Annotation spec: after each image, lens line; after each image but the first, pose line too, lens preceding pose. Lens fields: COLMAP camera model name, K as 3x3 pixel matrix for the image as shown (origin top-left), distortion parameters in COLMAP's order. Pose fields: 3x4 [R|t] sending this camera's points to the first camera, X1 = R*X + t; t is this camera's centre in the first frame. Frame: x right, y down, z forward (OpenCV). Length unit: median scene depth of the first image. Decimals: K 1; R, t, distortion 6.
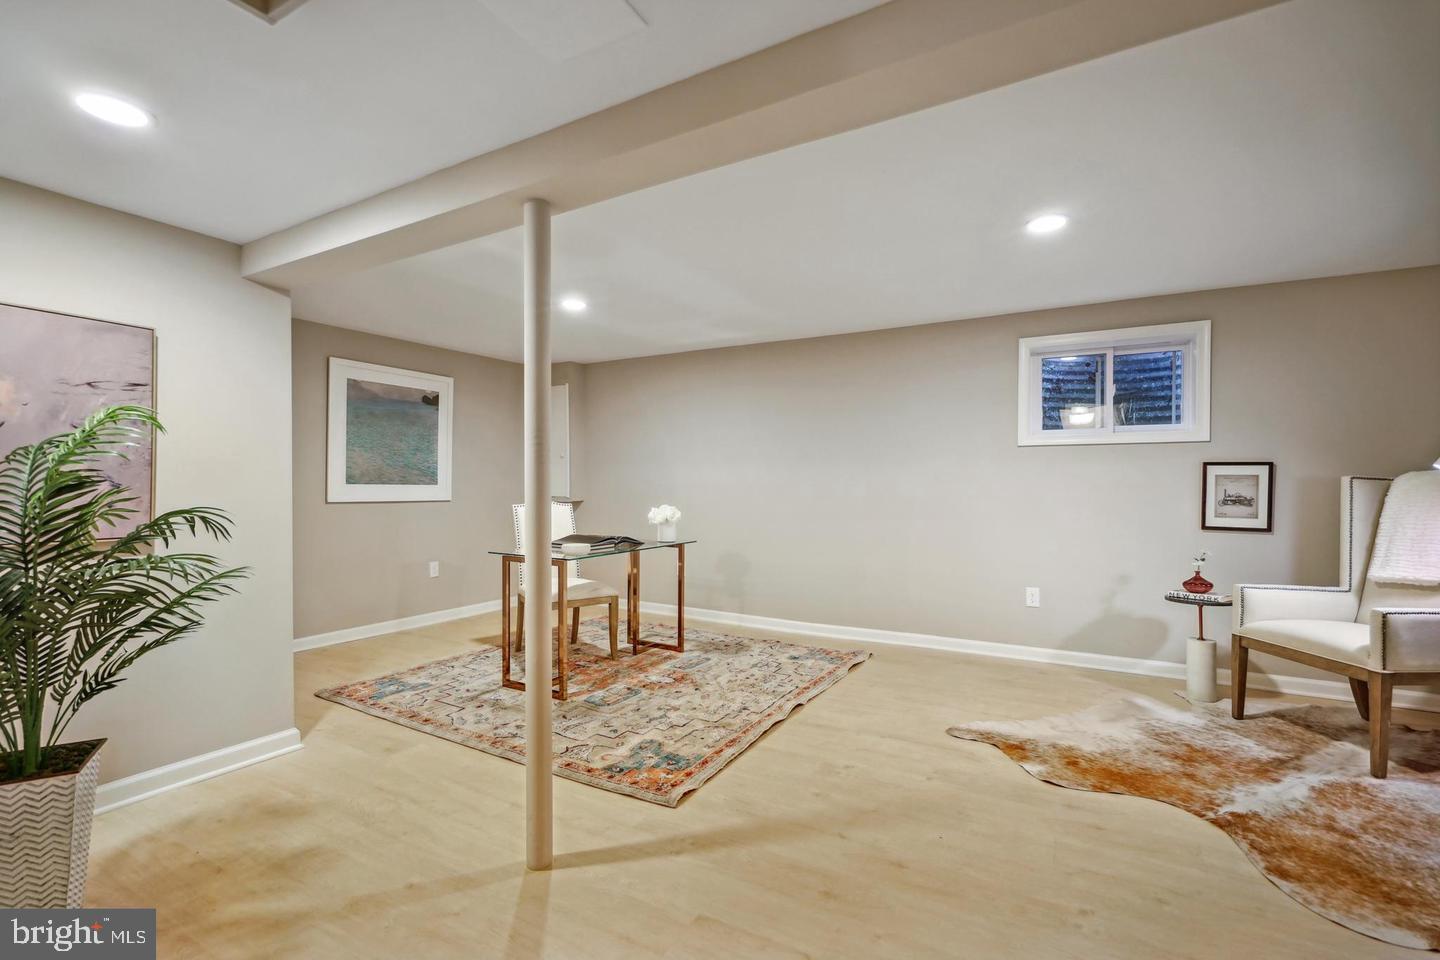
lens RADIAL K [[661.1, 0, 719.1], [0, 661.1, 482.3], [0, 0, 1]] dist [-0.028862, -0.000828]
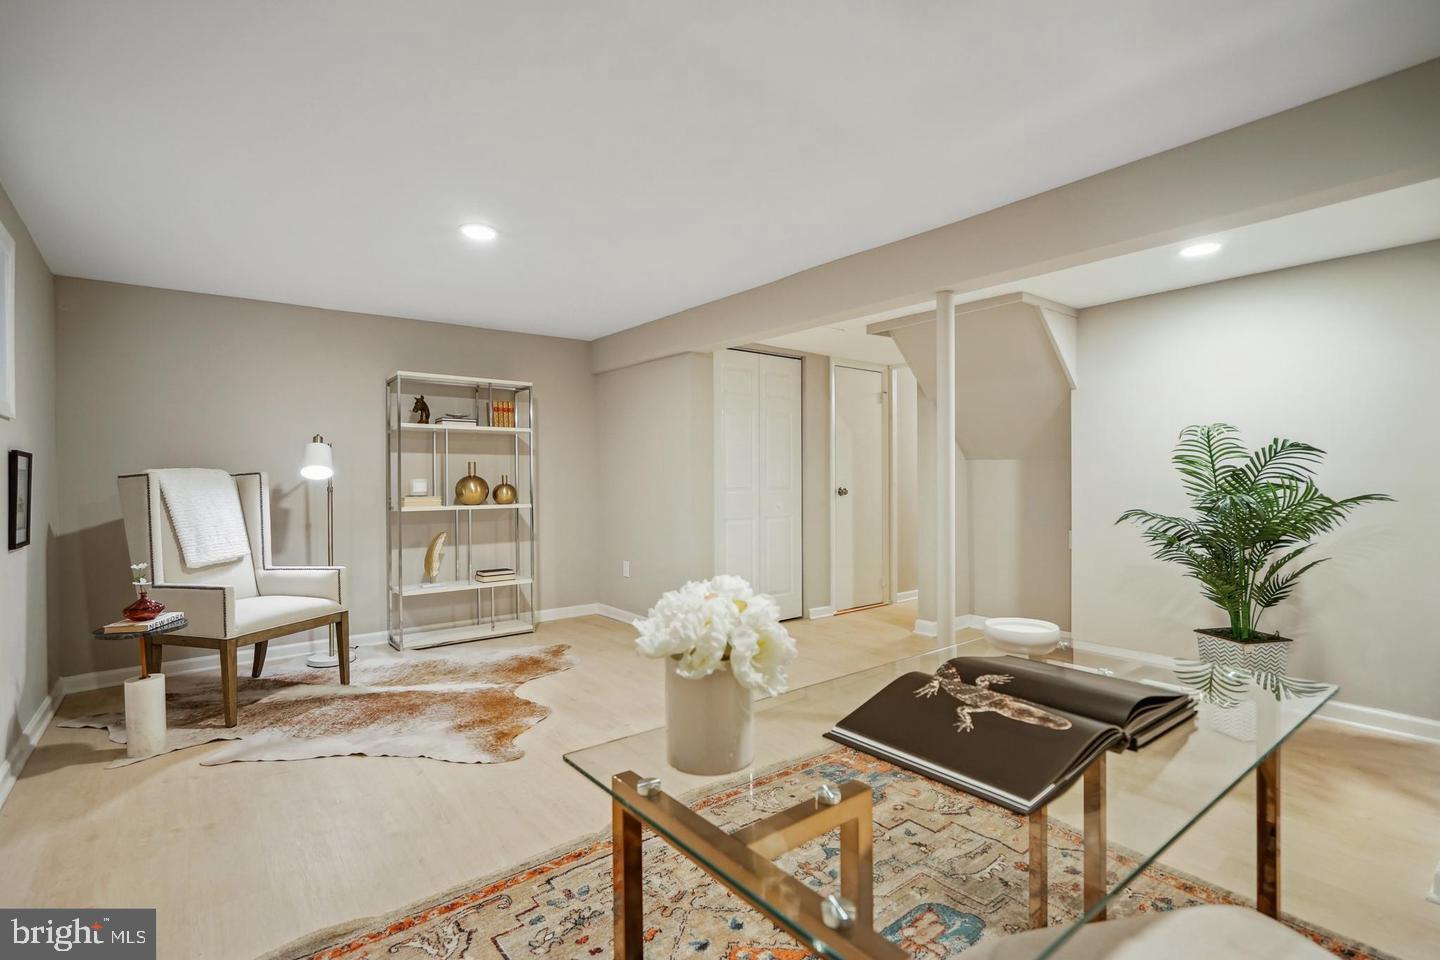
lens RADIAL K [[661.1, 0, 718.5], [0, 661.1, 482.6], [0, 0, 1]] dist [-0.028862, -0.000828]
pose [[-0.931897, 0.003212, 0.362709, -0.229361], [0.007140, 0.999929, 0.009489, 0.003822], [-0.362653, 0.011432, -0.931854, 1.761375]]
